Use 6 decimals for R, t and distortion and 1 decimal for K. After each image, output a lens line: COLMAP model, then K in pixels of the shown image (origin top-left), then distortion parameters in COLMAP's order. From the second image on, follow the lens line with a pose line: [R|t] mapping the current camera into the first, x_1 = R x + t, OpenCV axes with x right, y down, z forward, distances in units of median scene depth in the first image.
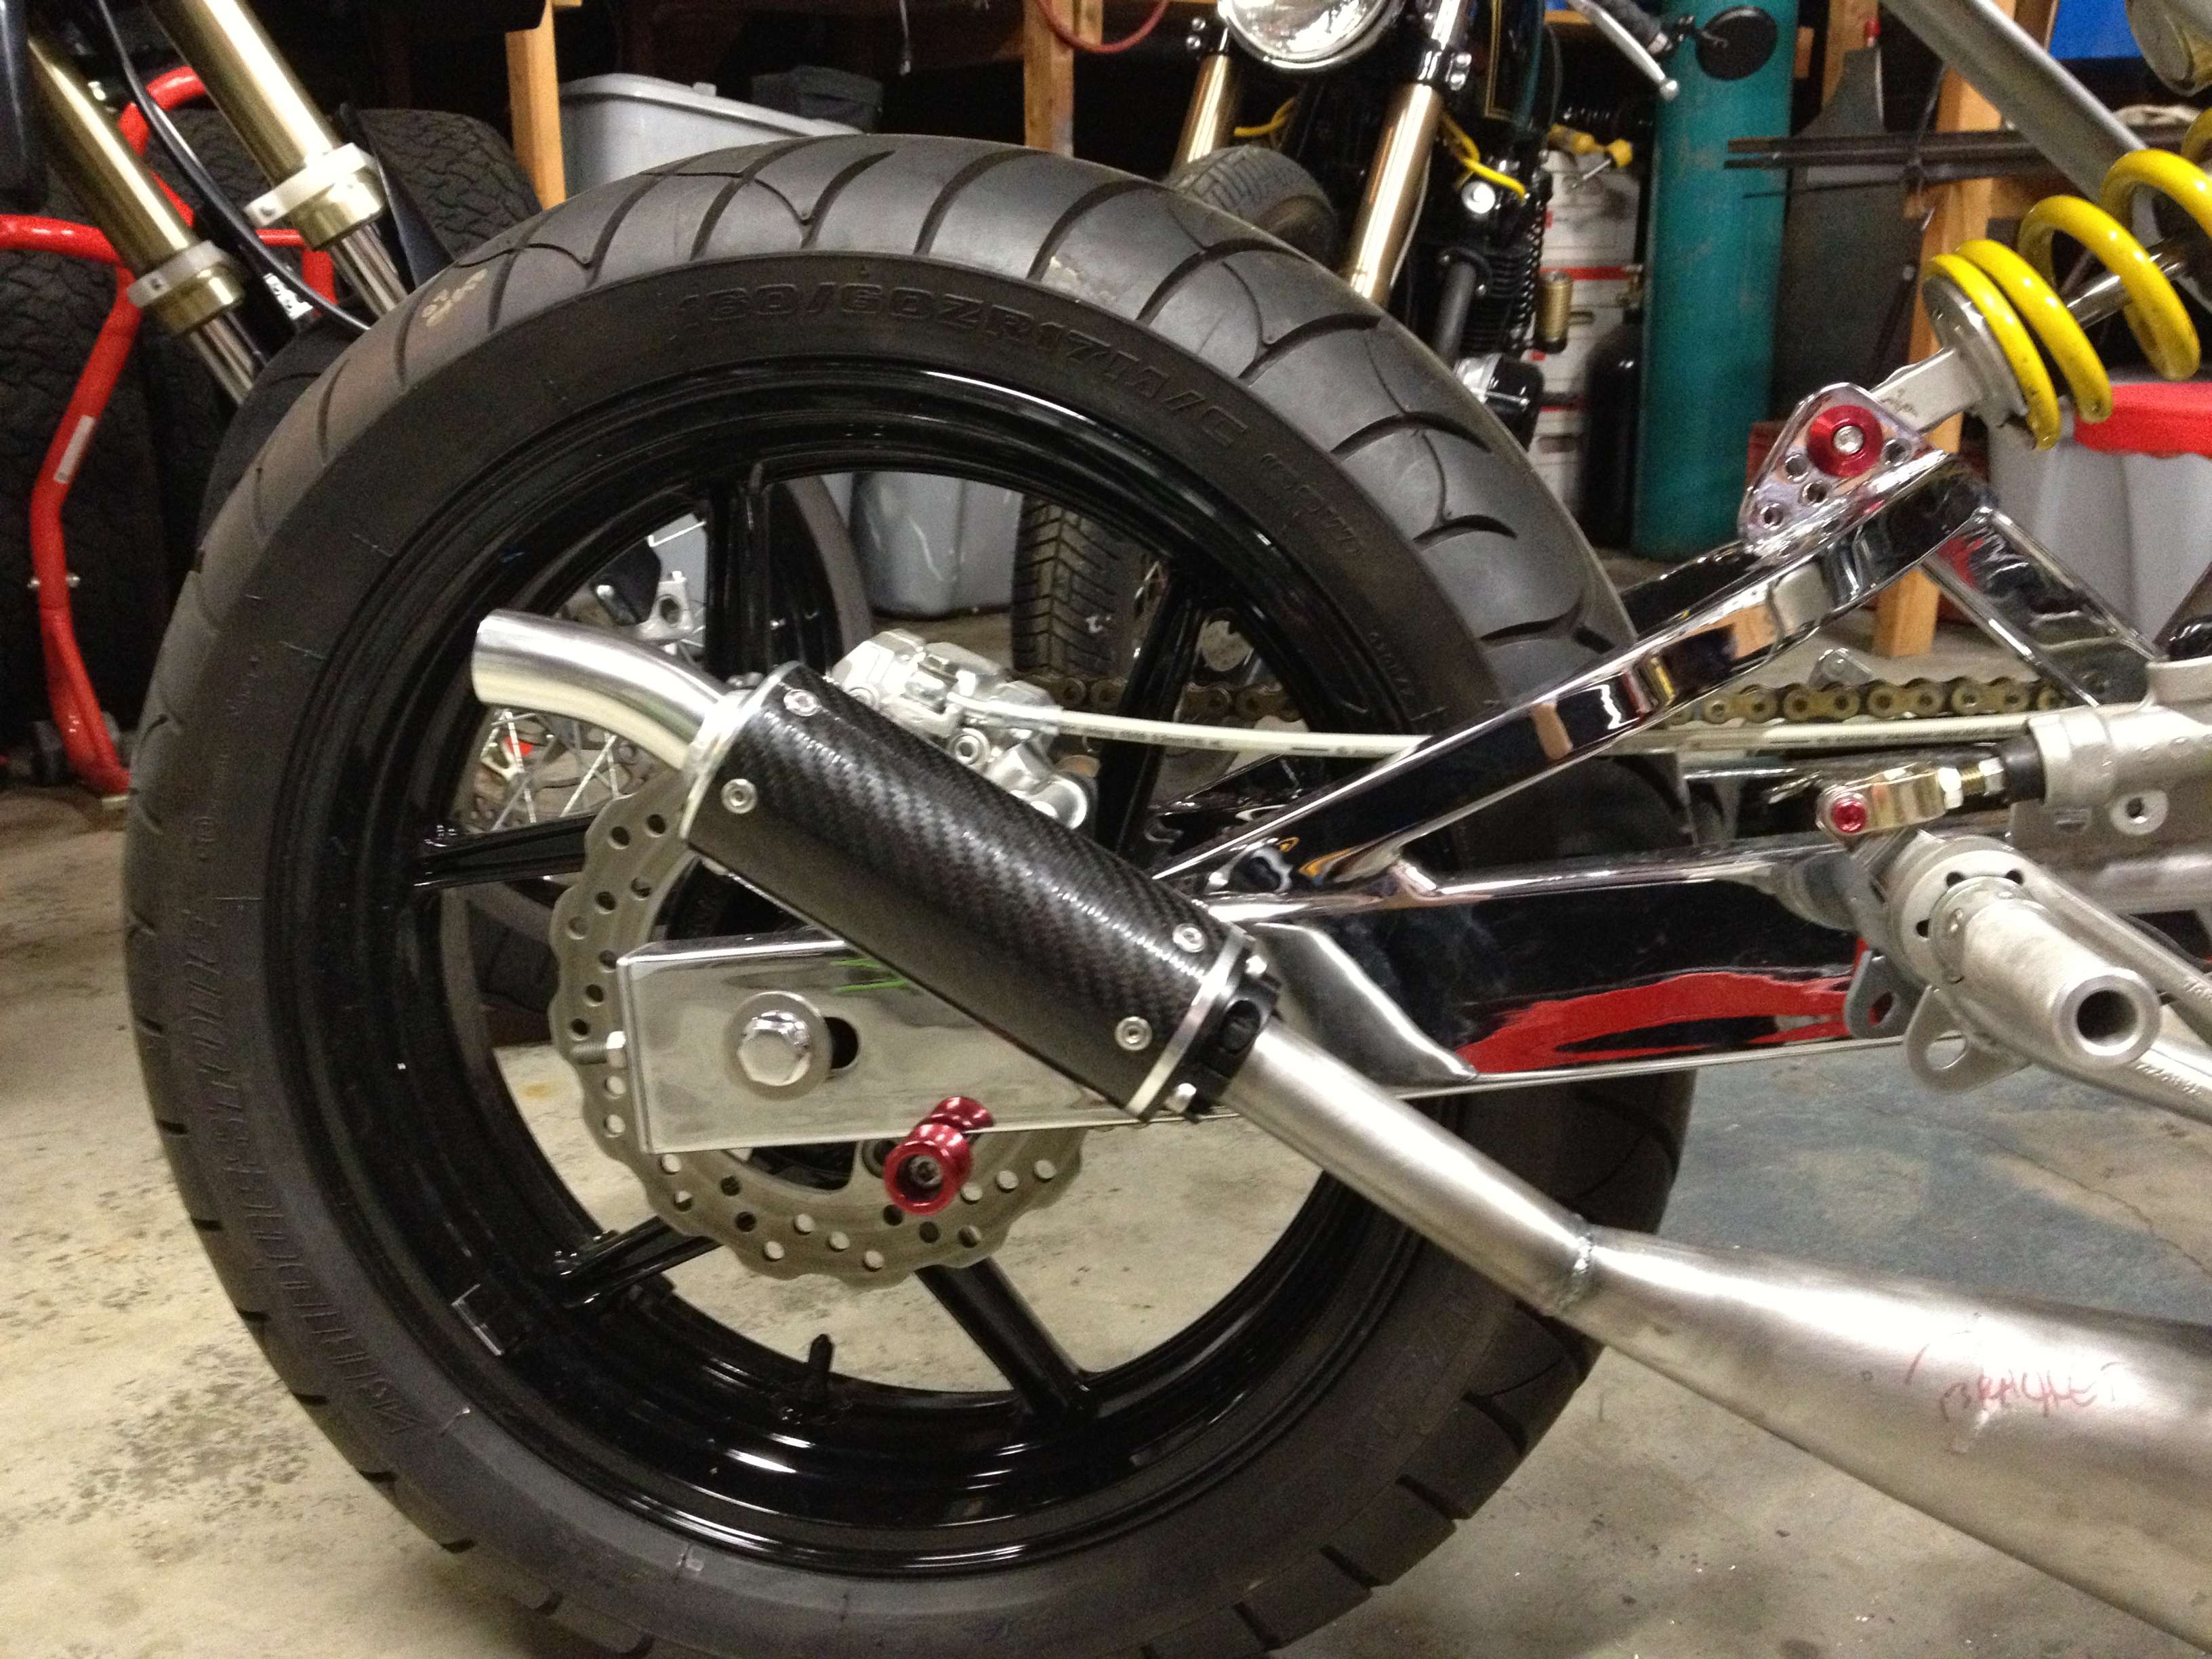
lens RADIAL K [[2217.3, 0, 1106.0], [0, 2217.3, 829.5], [0, 0, 1]] dist [0.100145, -0.018438]
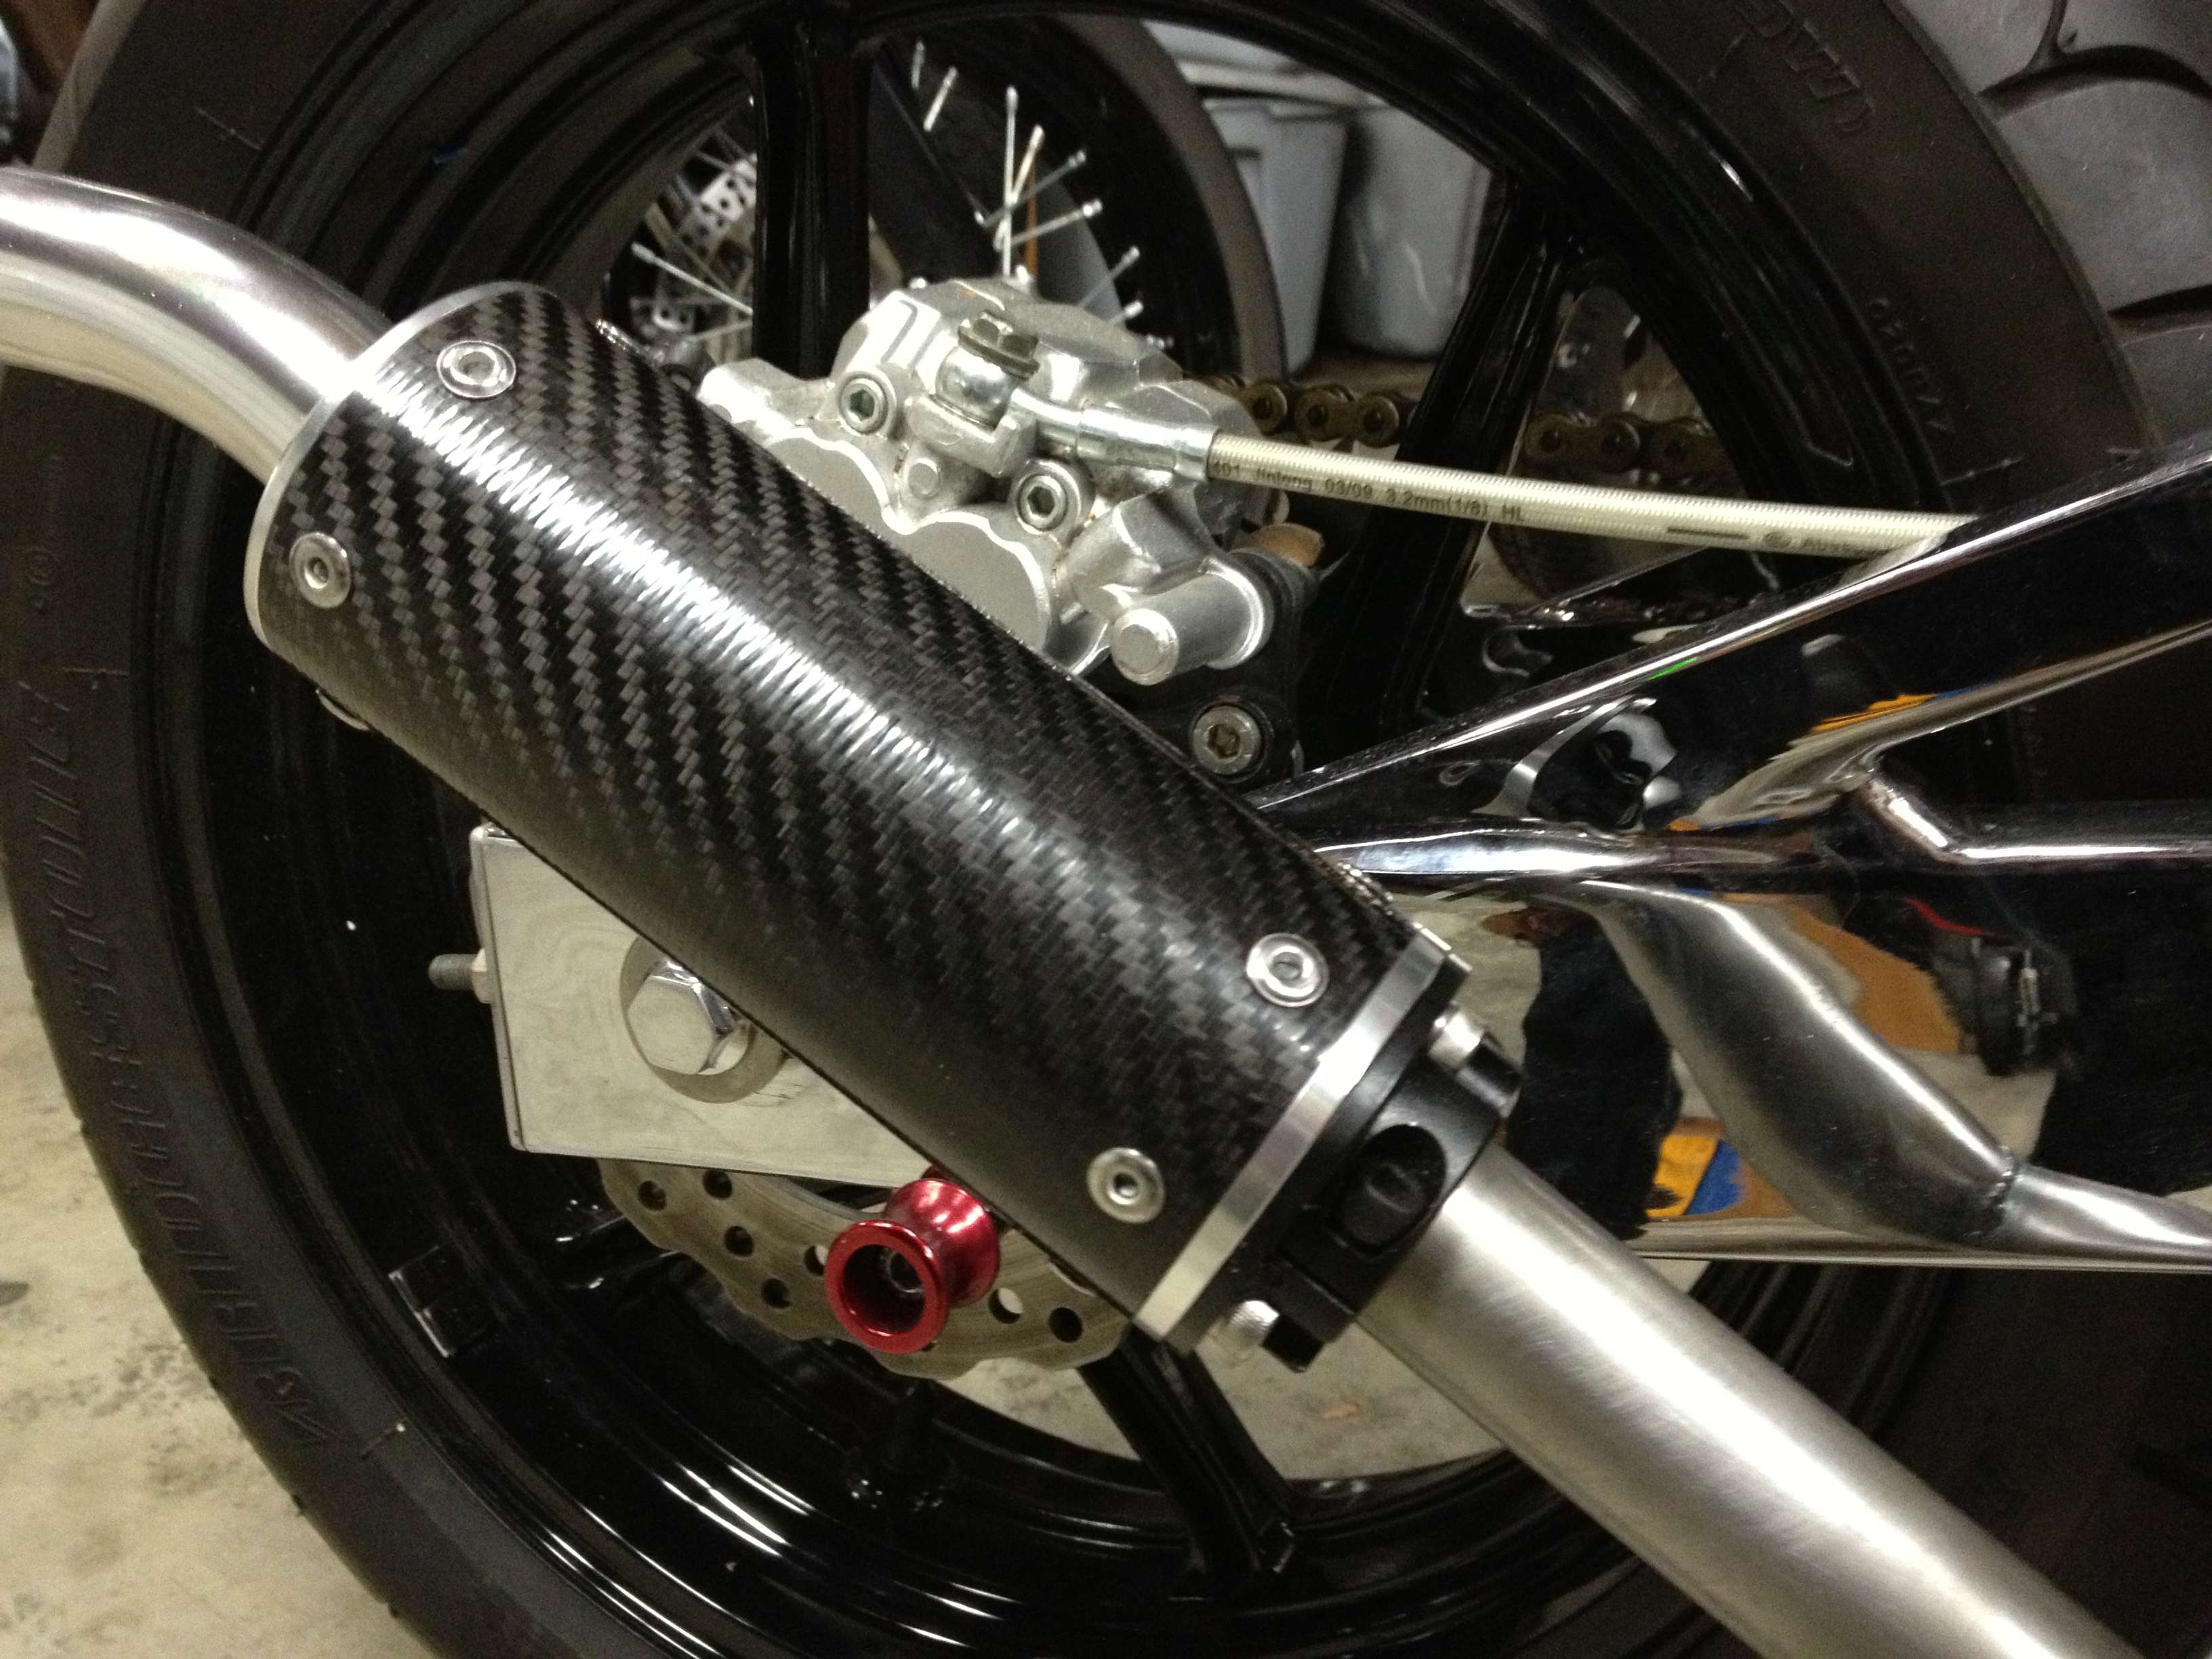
lens RADIAL K [[2169.7, 0, 1098.7], [0, 2169.7, 870.1], [0, 0, 1]] dist [0.098285, -0.182529]
pose [[0.967304, 0.089519, -0.237294, 0.080129], [-0.058519, 0.989168, 0.134618, -0.018943], [0.246775, -0.116330, 0.962065, 0.476580]]
